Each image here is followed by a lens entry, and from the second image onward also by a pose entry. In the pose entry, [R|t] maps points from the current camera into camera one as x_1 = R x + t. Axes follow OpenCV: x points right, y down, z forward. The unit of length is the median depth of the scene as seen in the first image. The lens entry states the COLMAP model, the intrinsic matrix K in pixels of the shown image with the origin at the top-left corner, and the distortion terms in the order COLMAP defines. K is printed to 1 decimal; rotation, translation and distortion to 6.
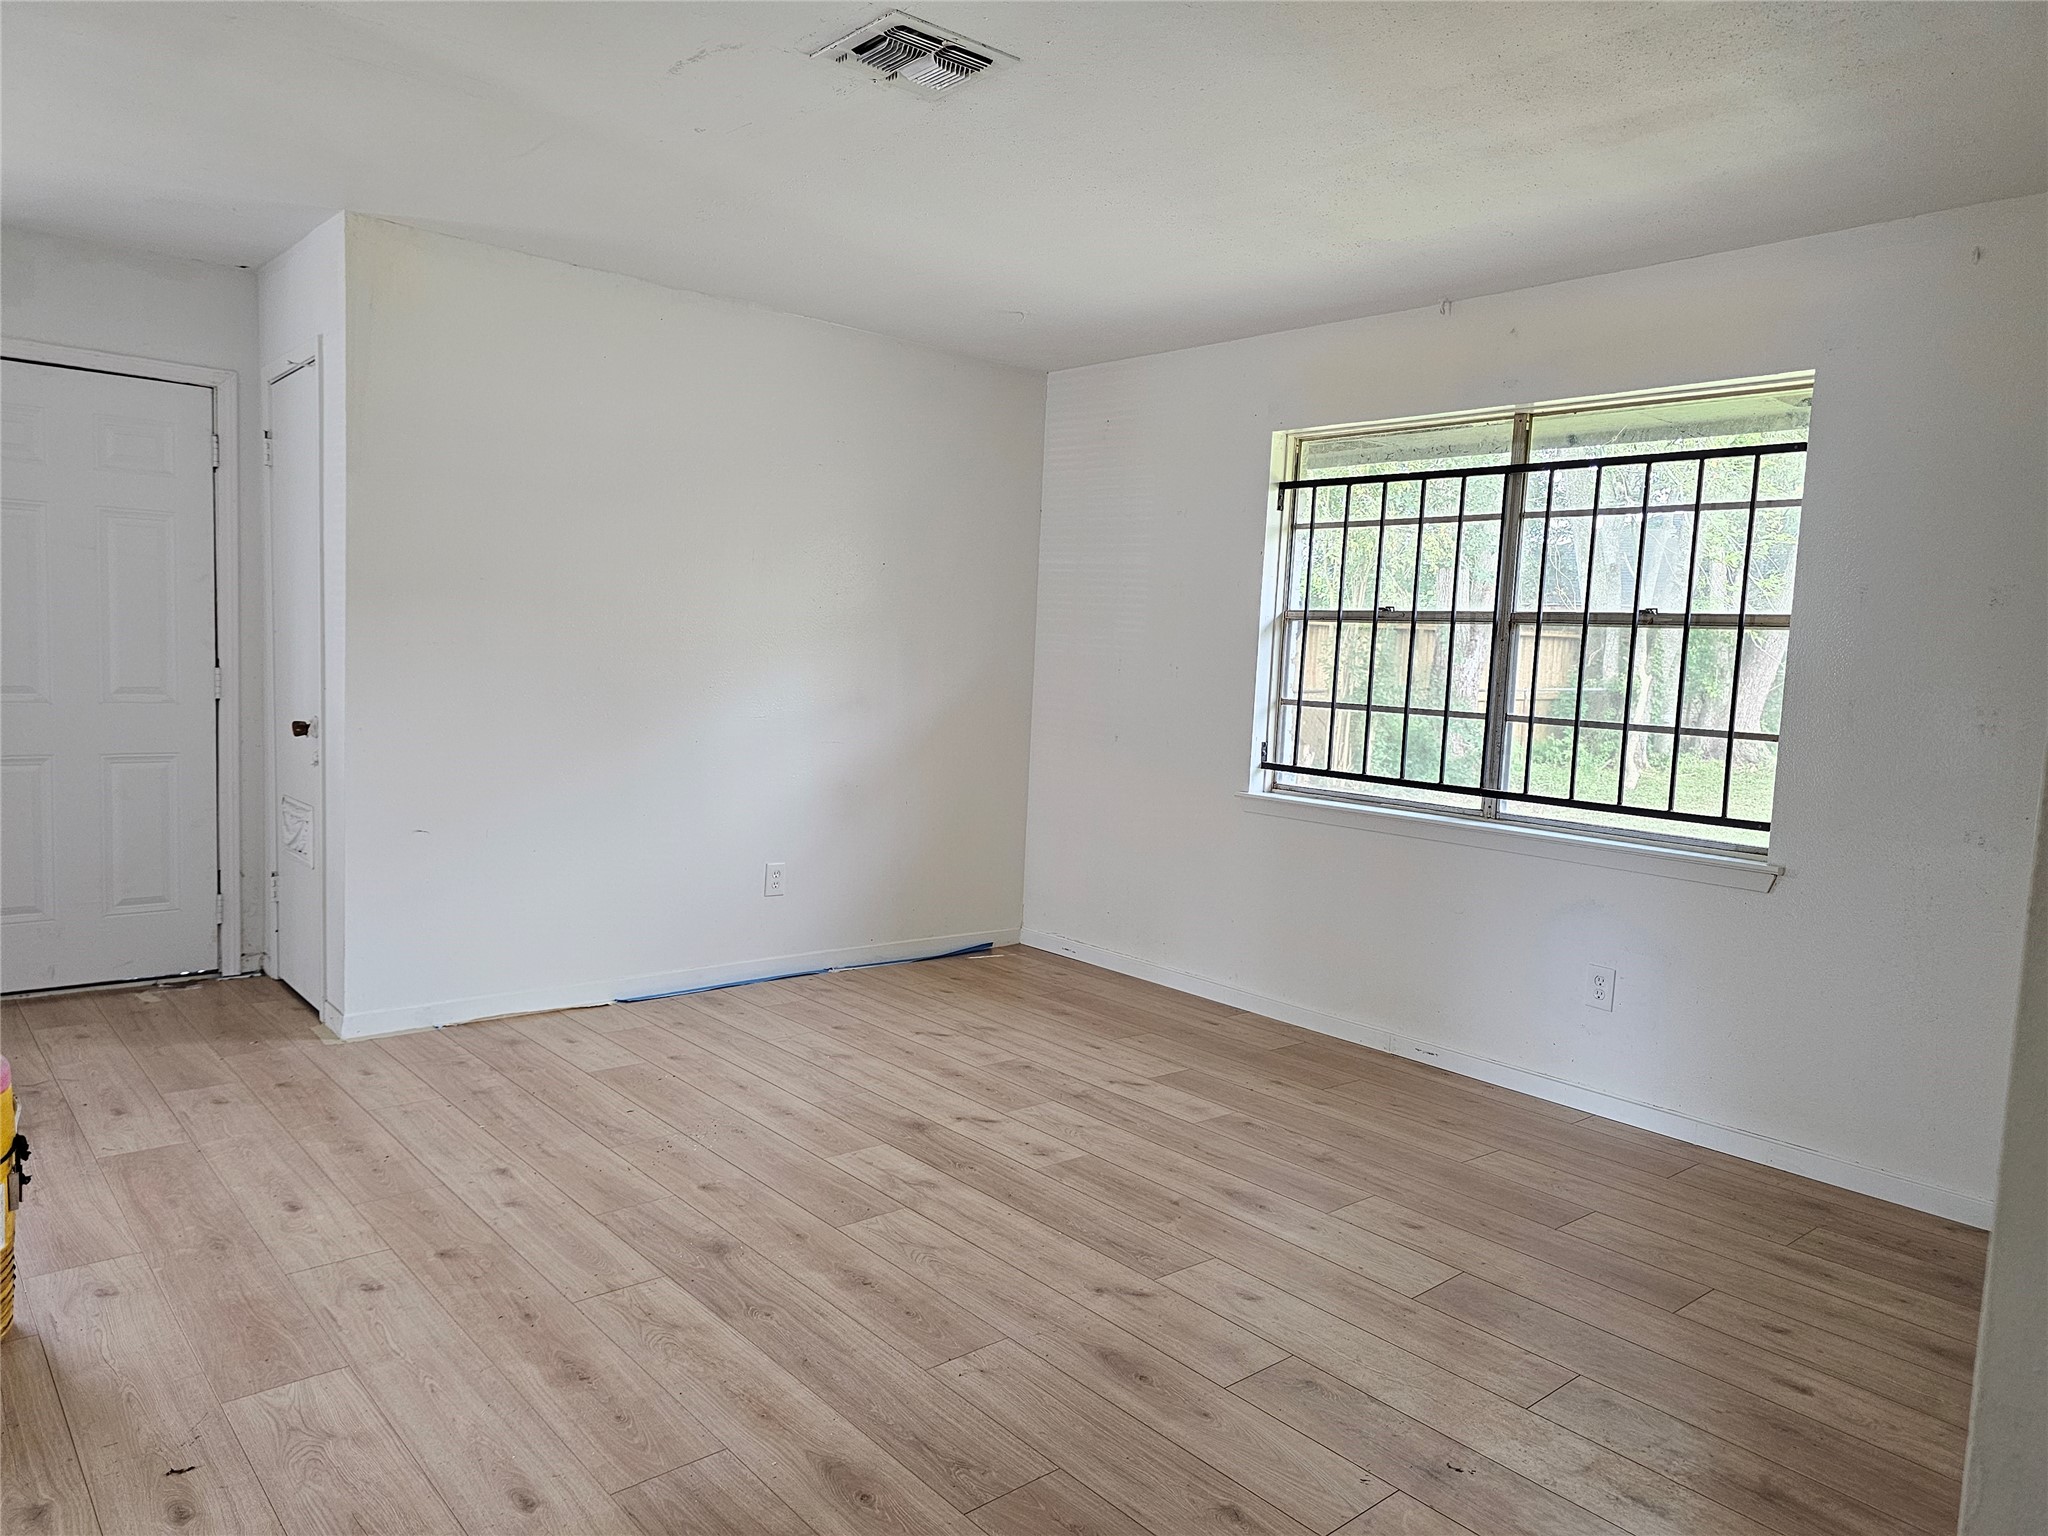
lens RADIAL K [[1382.4, 0, 1026.2], [0, 1382.4, 762.5], [0, 0, 1]] dist [0.041411, -0.009331]
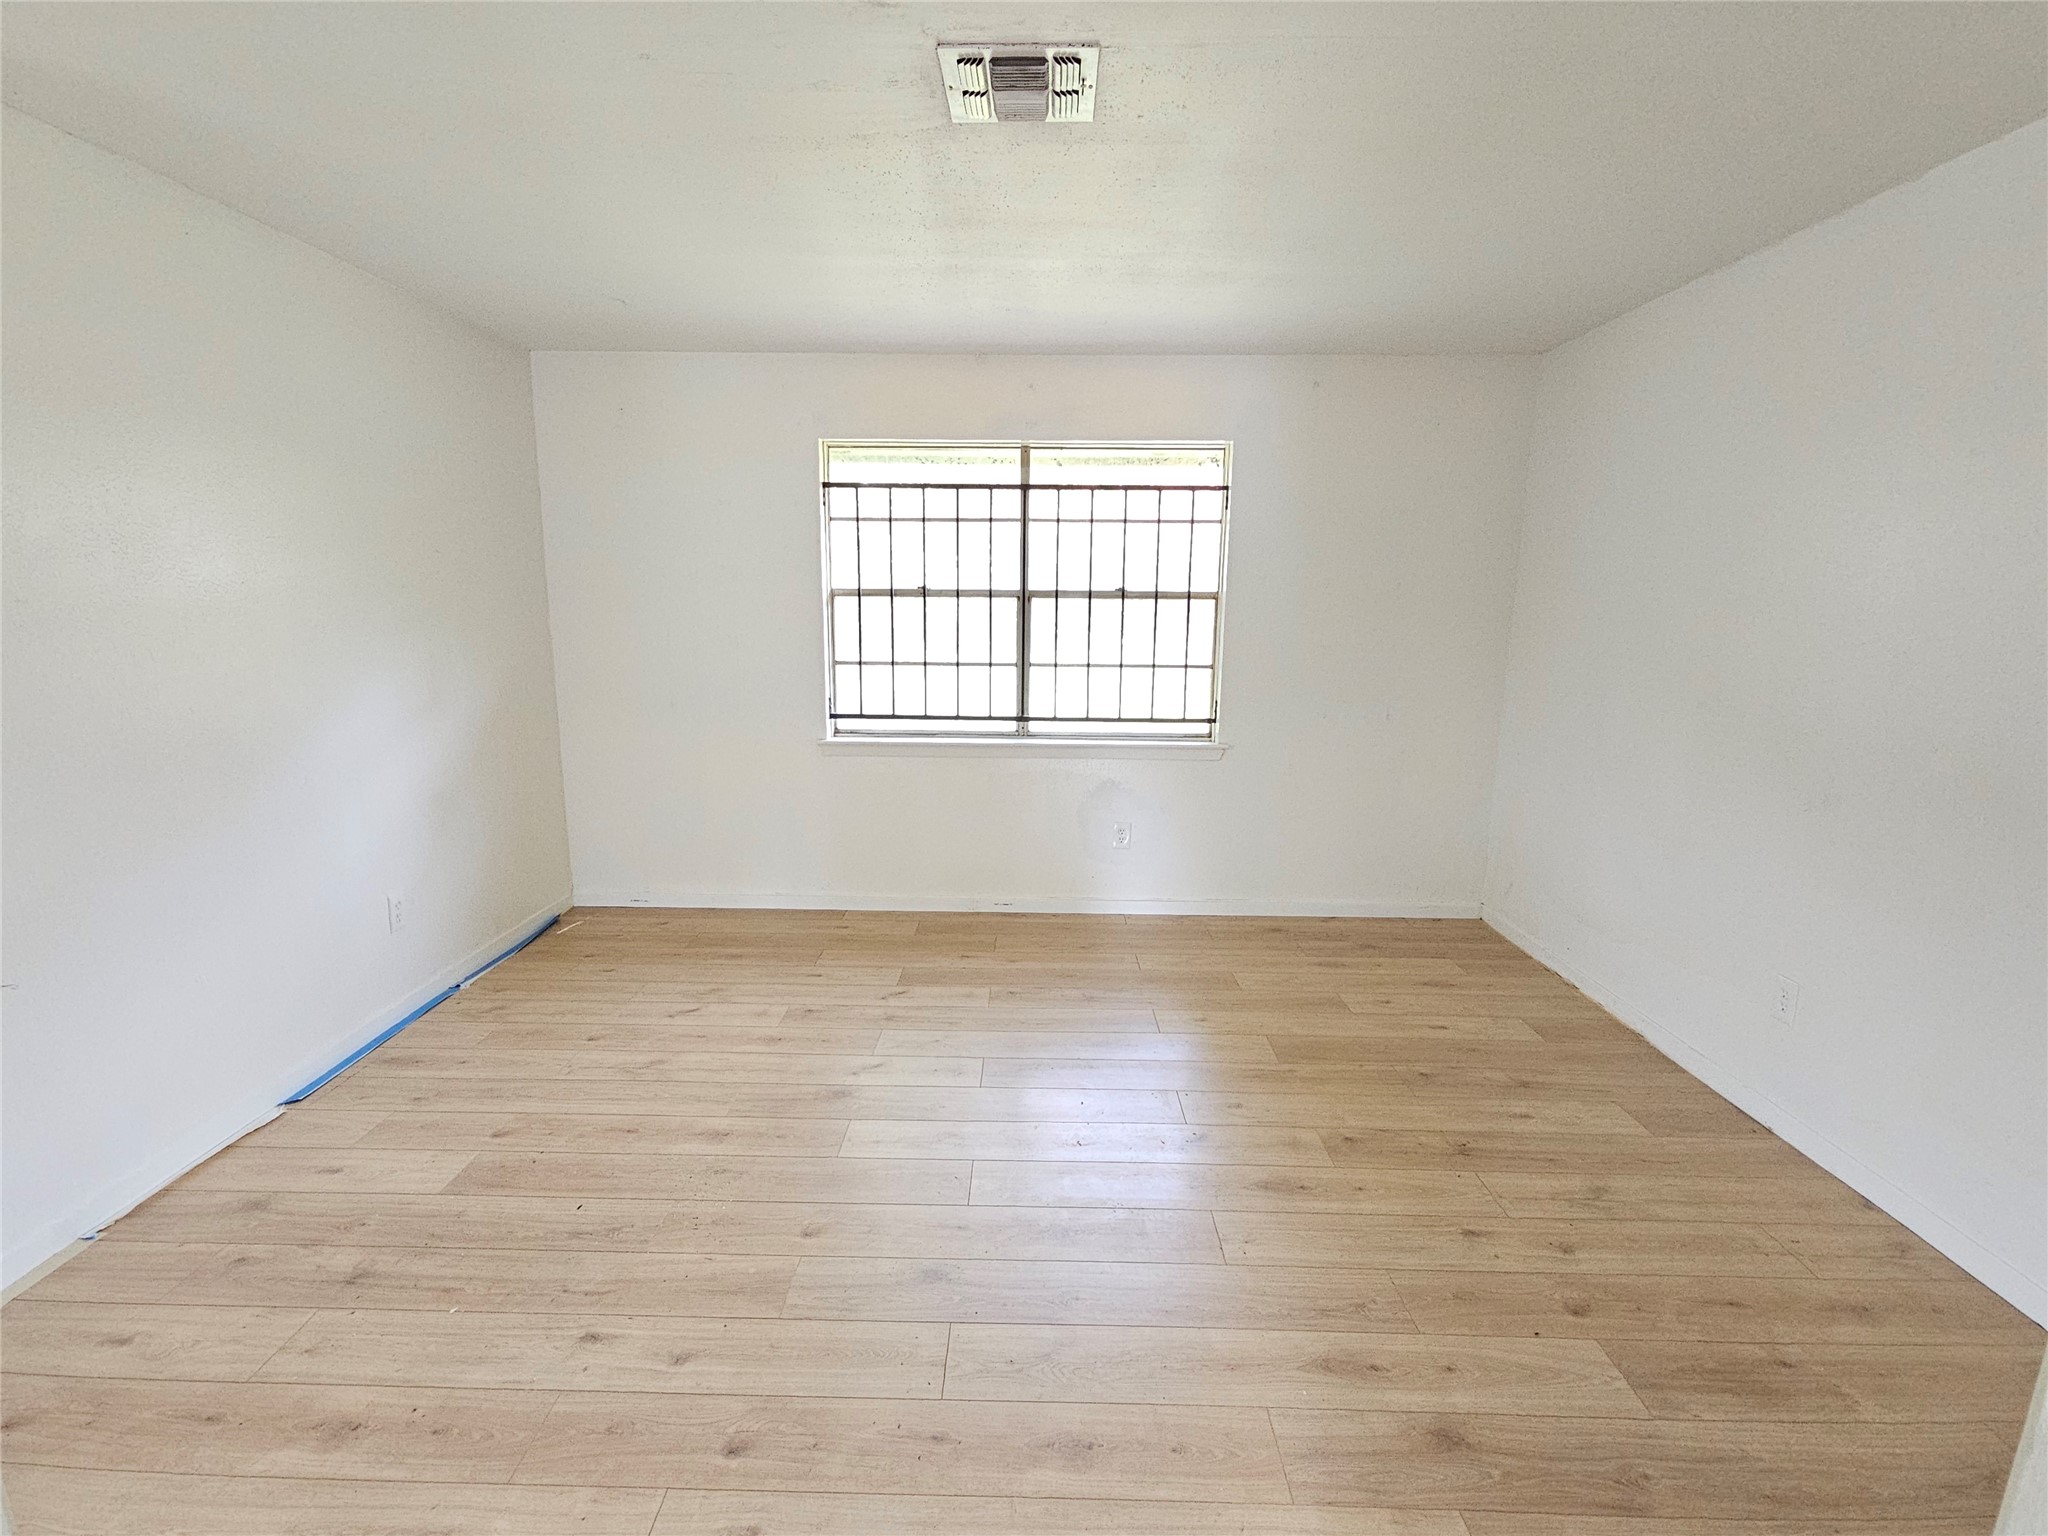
lens RADIAL K [[992.9, 0, 1021.4], [0, 992.9, 784.2], [0, 0, 1]] dist [-0.003691, 0.000366]
pose [[0.670365, -0.177198, 0.720564, -0.439639], [0.085536, 0.983048, 0.162171, -0.081545], [-0.737085, -0.047080, 0.674158, 0.329041]]
